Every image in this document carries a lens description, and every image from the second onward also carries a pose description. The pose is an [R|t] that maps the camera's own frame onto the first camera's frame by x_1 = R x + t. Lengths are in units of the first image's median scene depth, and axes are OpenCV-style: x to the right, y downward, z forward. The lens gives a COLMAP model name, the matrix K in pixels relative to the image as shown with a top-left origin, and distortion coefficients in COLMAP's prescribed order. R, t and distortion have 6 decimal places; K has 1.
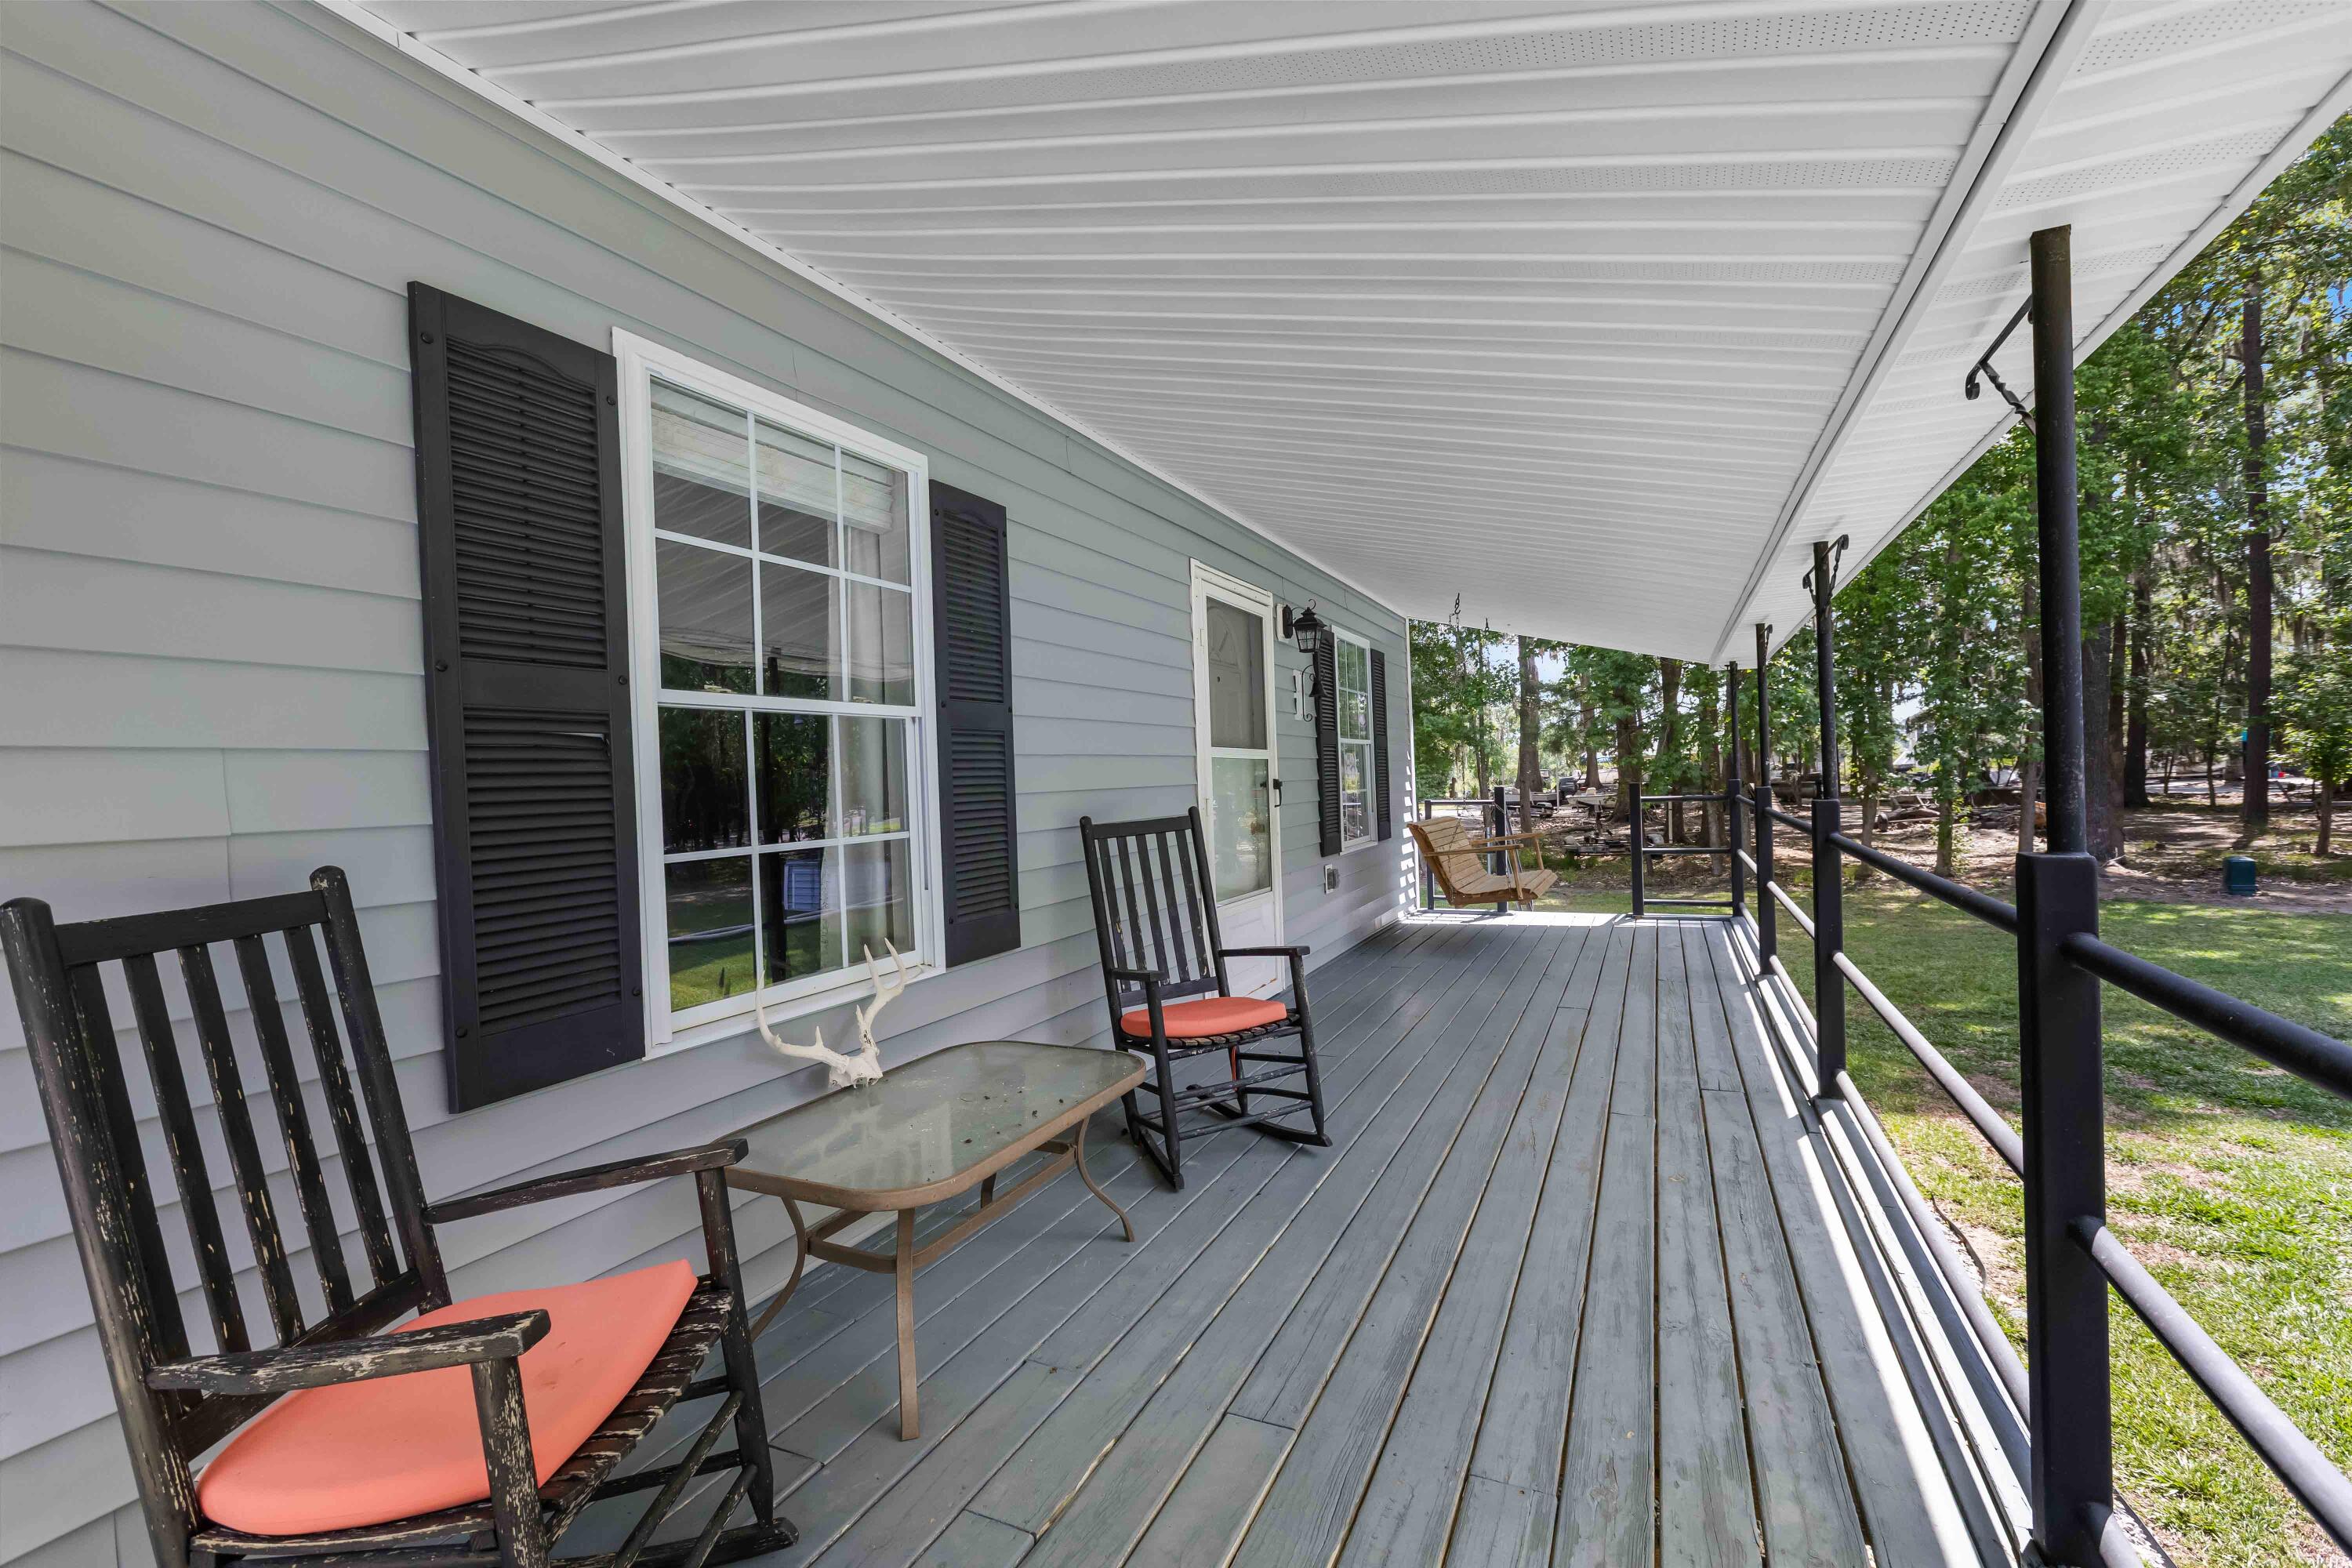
lens RADIAL K [[1067.1, 0, 1184.3], [0, 1067.1, 791.1], [0, 0, 1]] dist [-0.002229, 0.000299]
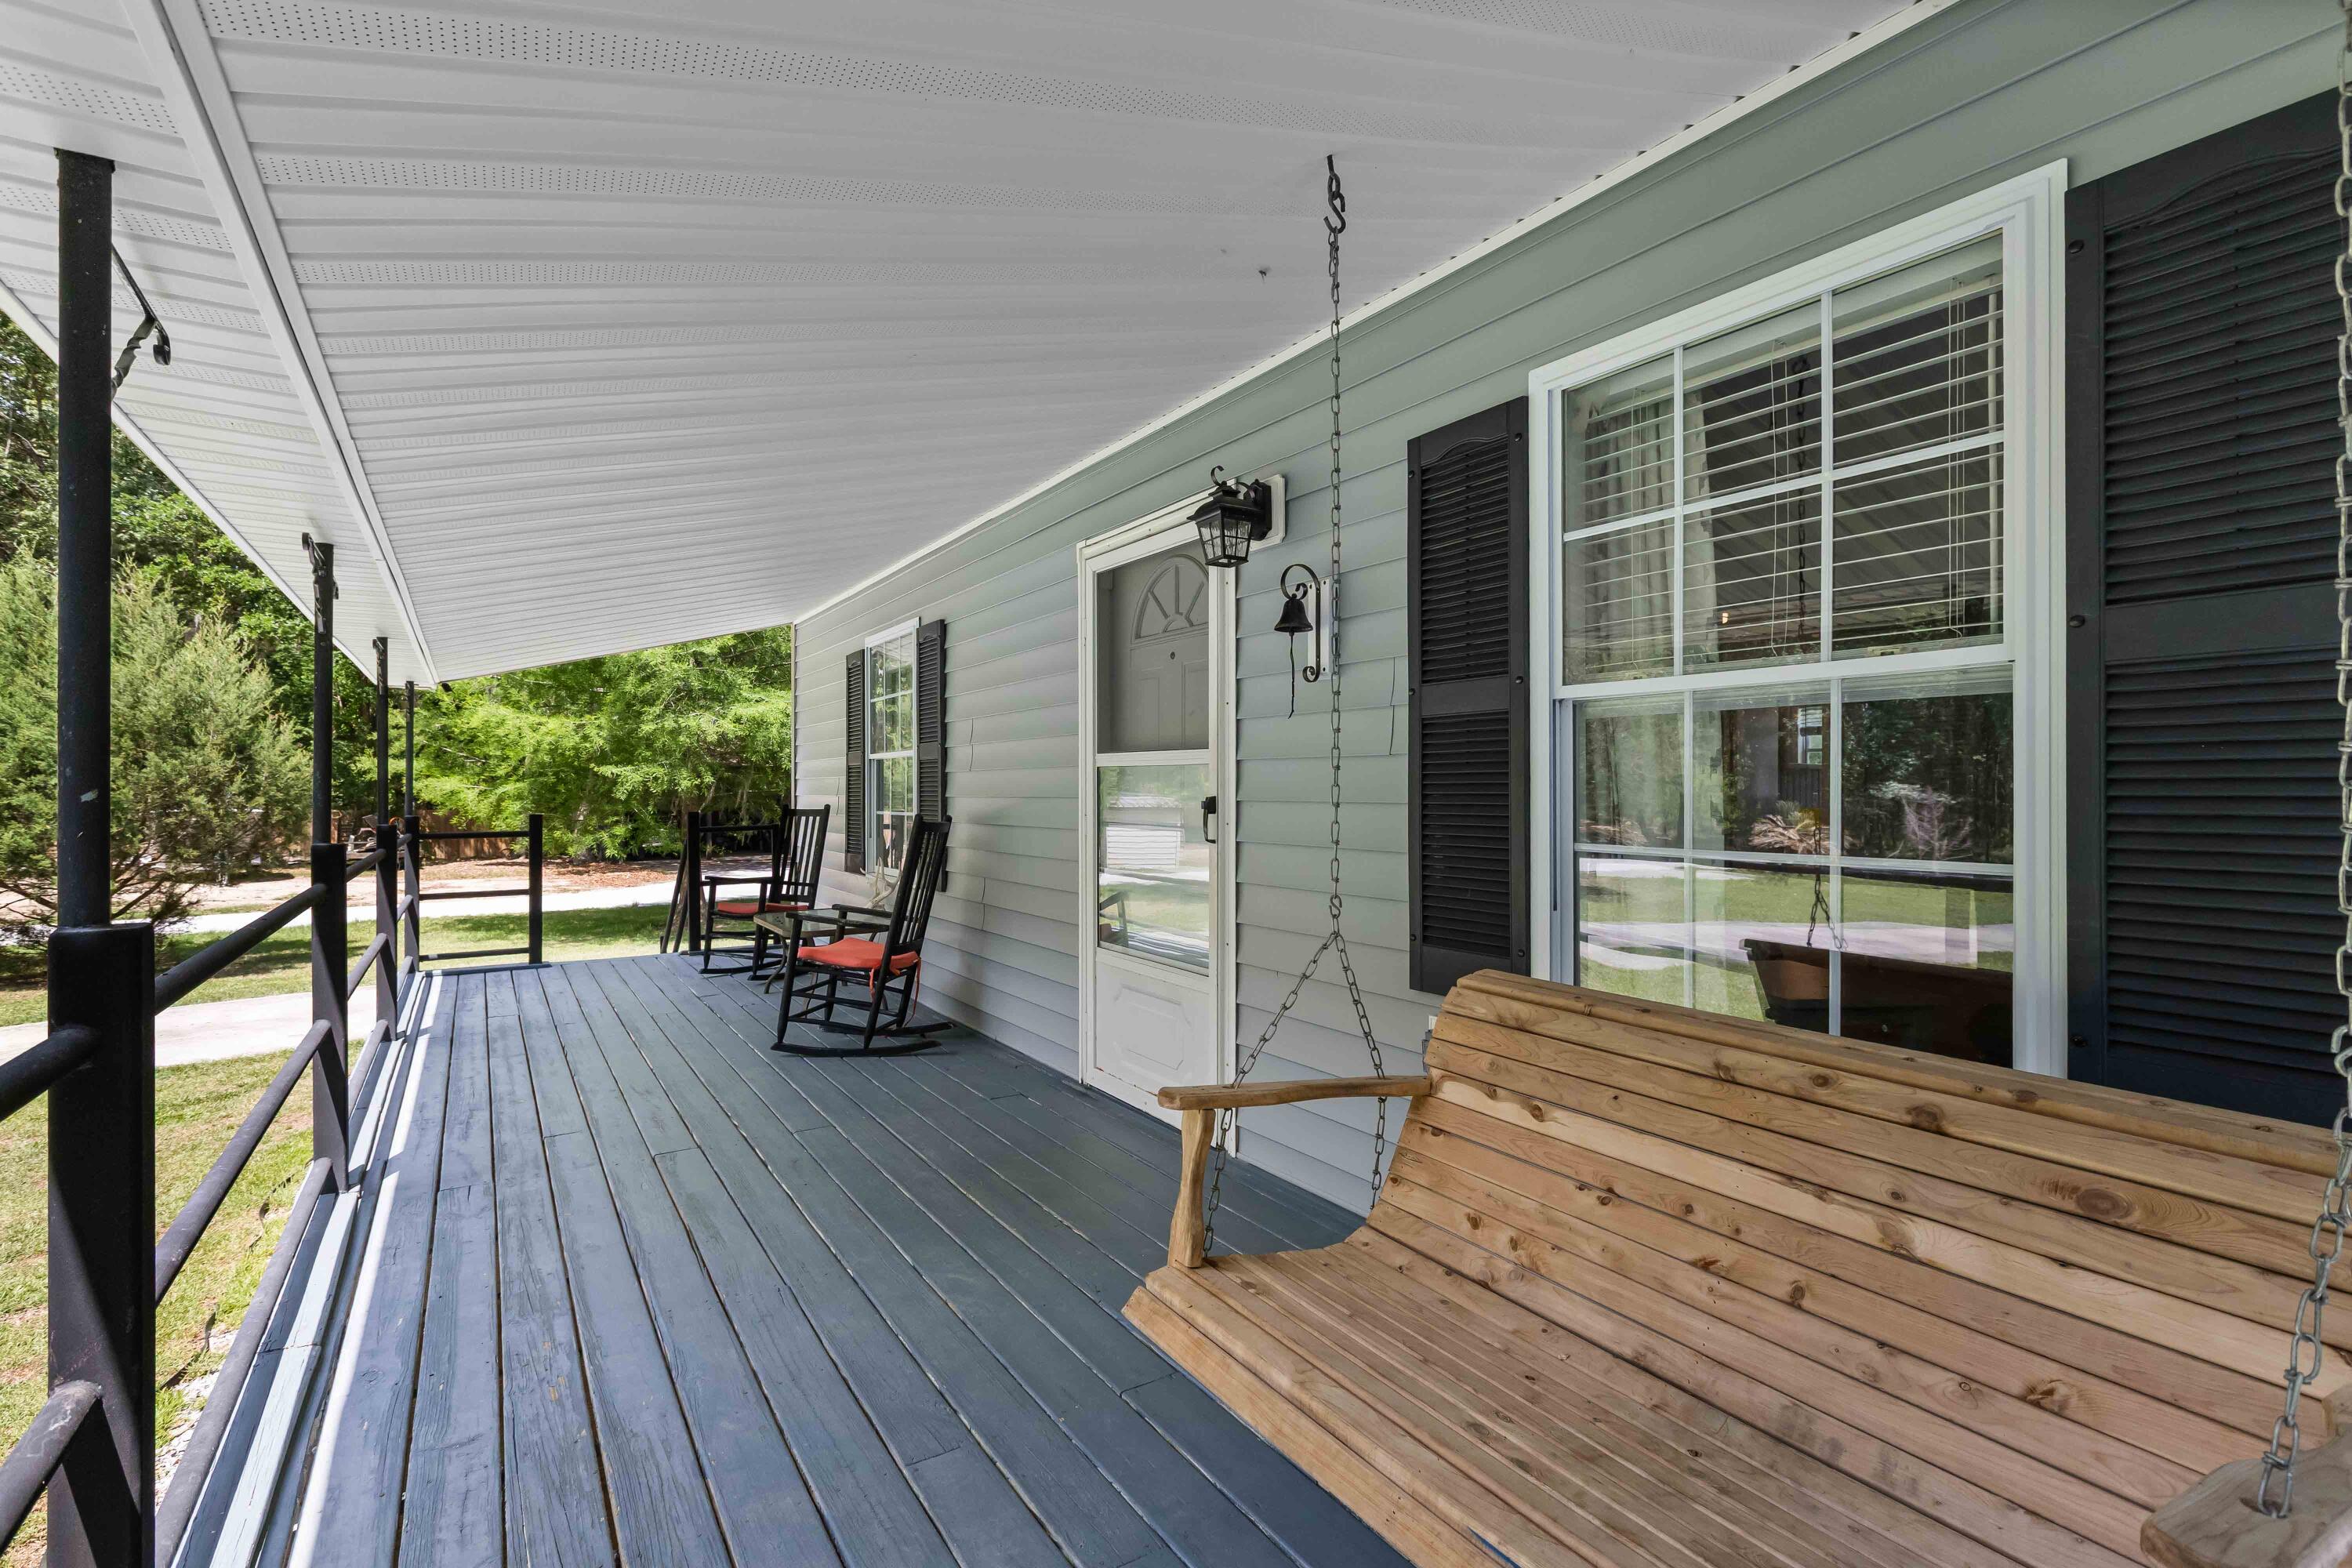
lens RADIAL K [[1067.1, 0, 1185.3], [0, 1067.1, 782.5], [0, 0, 1]] dist [-0.002229, 0.000299]
pose [[-0.537590, 0.032073, -0.842596, 0.924277], [0.007379, 0.999417, 0.033334, -0.068294], [0.843174, 0.011703, -0.537513, 1.984042]]
